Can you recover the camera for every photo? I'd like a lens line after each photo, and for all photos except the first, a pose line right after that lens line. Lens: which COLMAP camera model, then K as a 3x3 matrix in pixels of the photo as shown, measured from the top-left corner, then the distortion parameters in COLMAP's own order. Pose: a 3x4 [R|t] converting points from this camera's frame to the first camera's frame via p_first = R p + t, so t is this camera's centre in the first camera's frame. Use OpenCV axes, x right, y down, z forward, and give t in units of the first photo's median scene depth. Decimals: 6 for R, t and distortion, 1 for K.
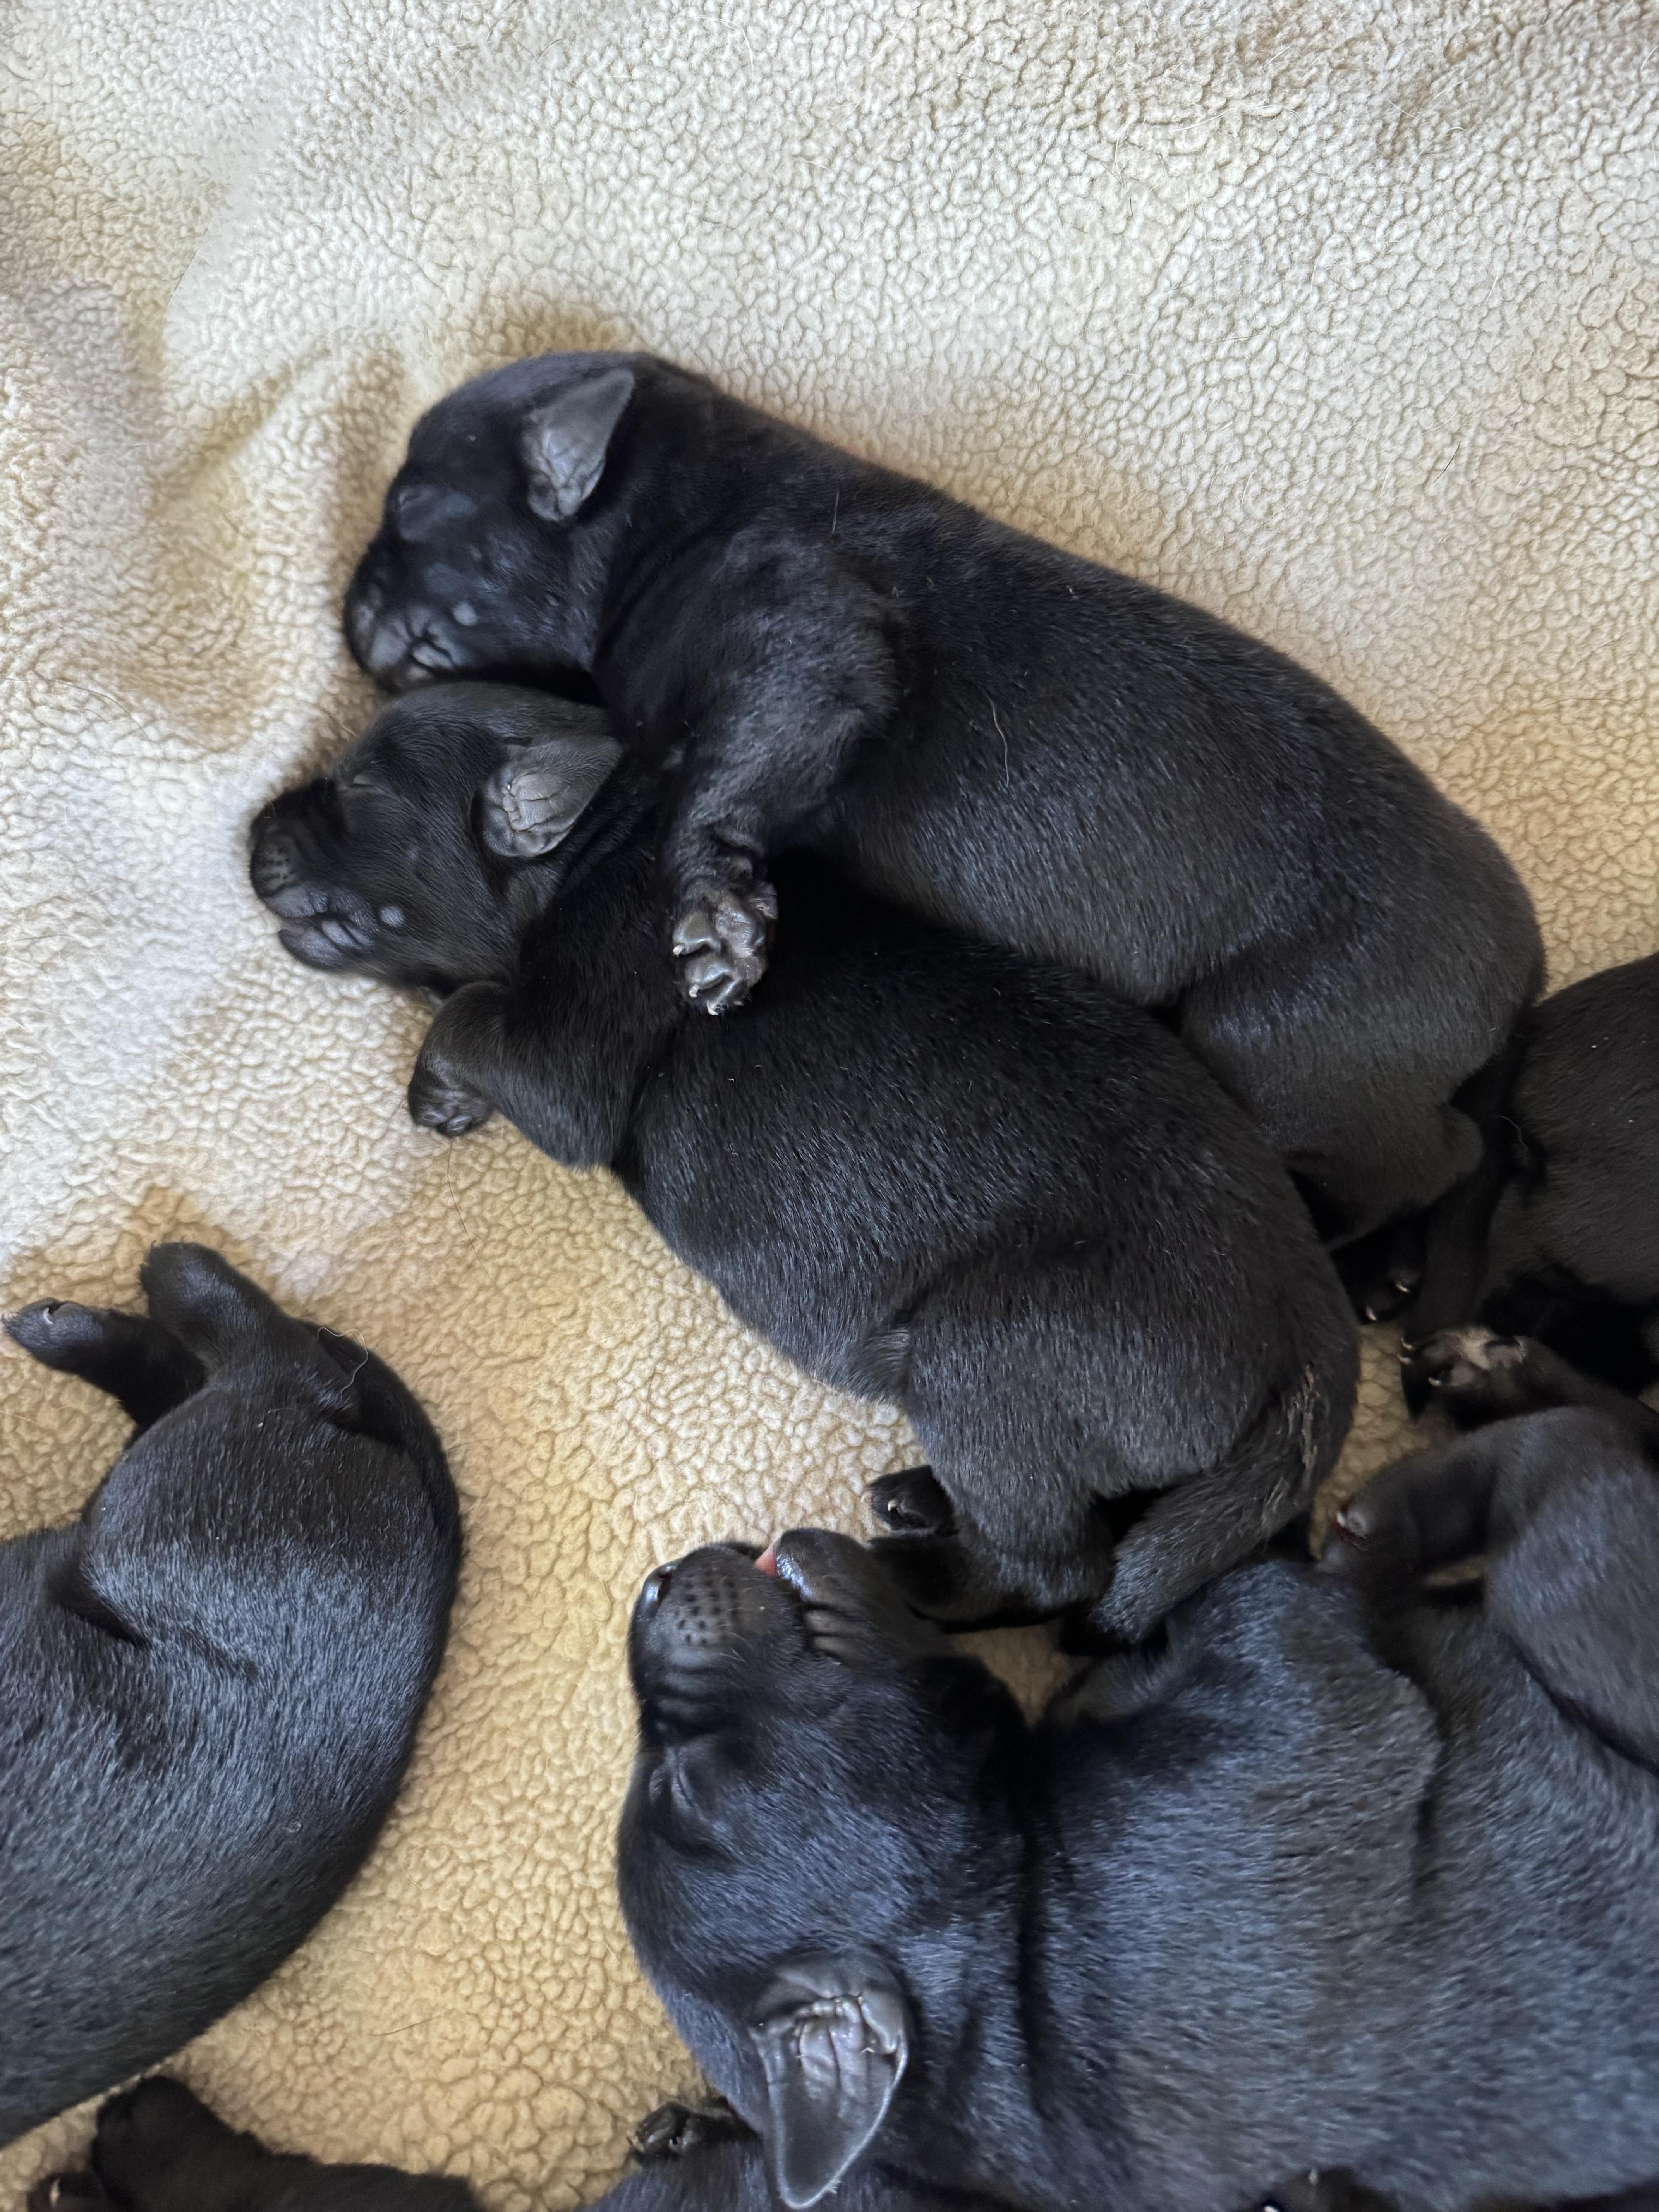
lens RADIAL K [[1553.1, 0, 830.4], [0, 1553.1, 1108.7], [0, 0, 1]] dist [0.019062, 0.002668]
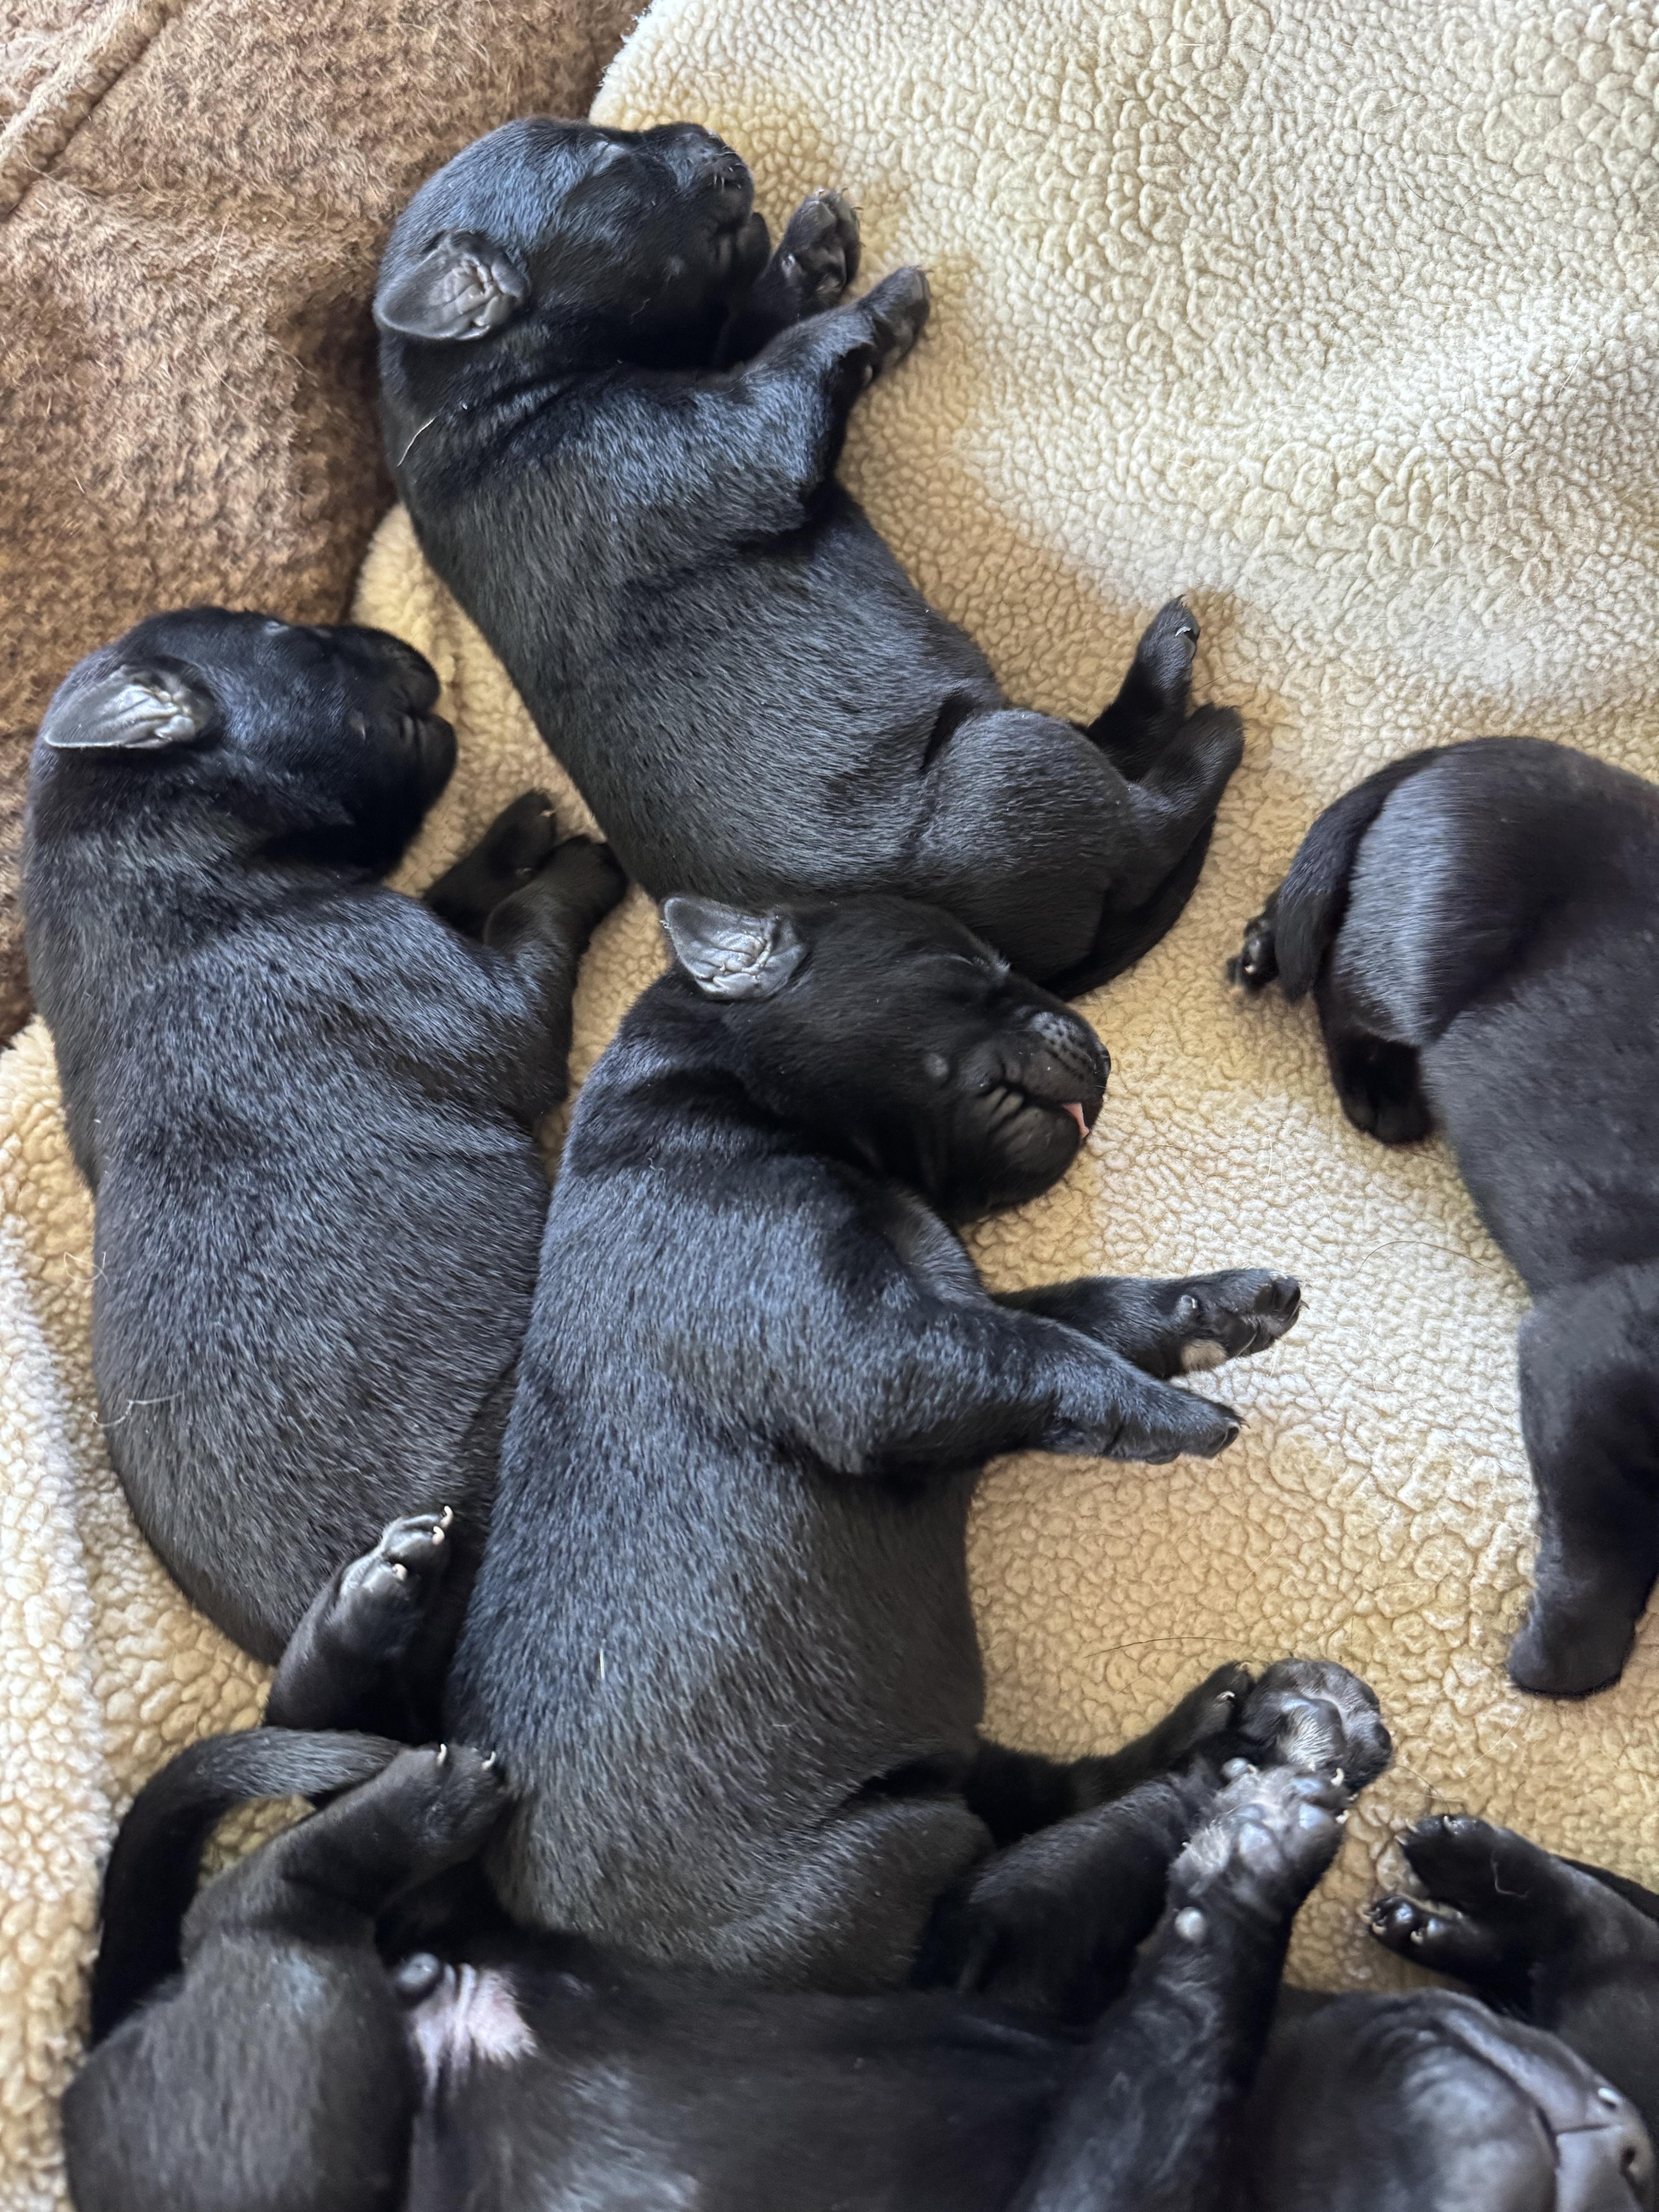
lens RADIAL K [[1553.1, 0, 828.9], [0, 1553.1, 1103.1], [0, 0, 1]] dist [0.019062, 0.002668]
pose [[0.088494, 0.977918, -0.189330, 0.055308], [-0.908656, 0.157123, 0.386854, -0.028044], [0.408060, 0.137802, 0.902495, -0.150916]]
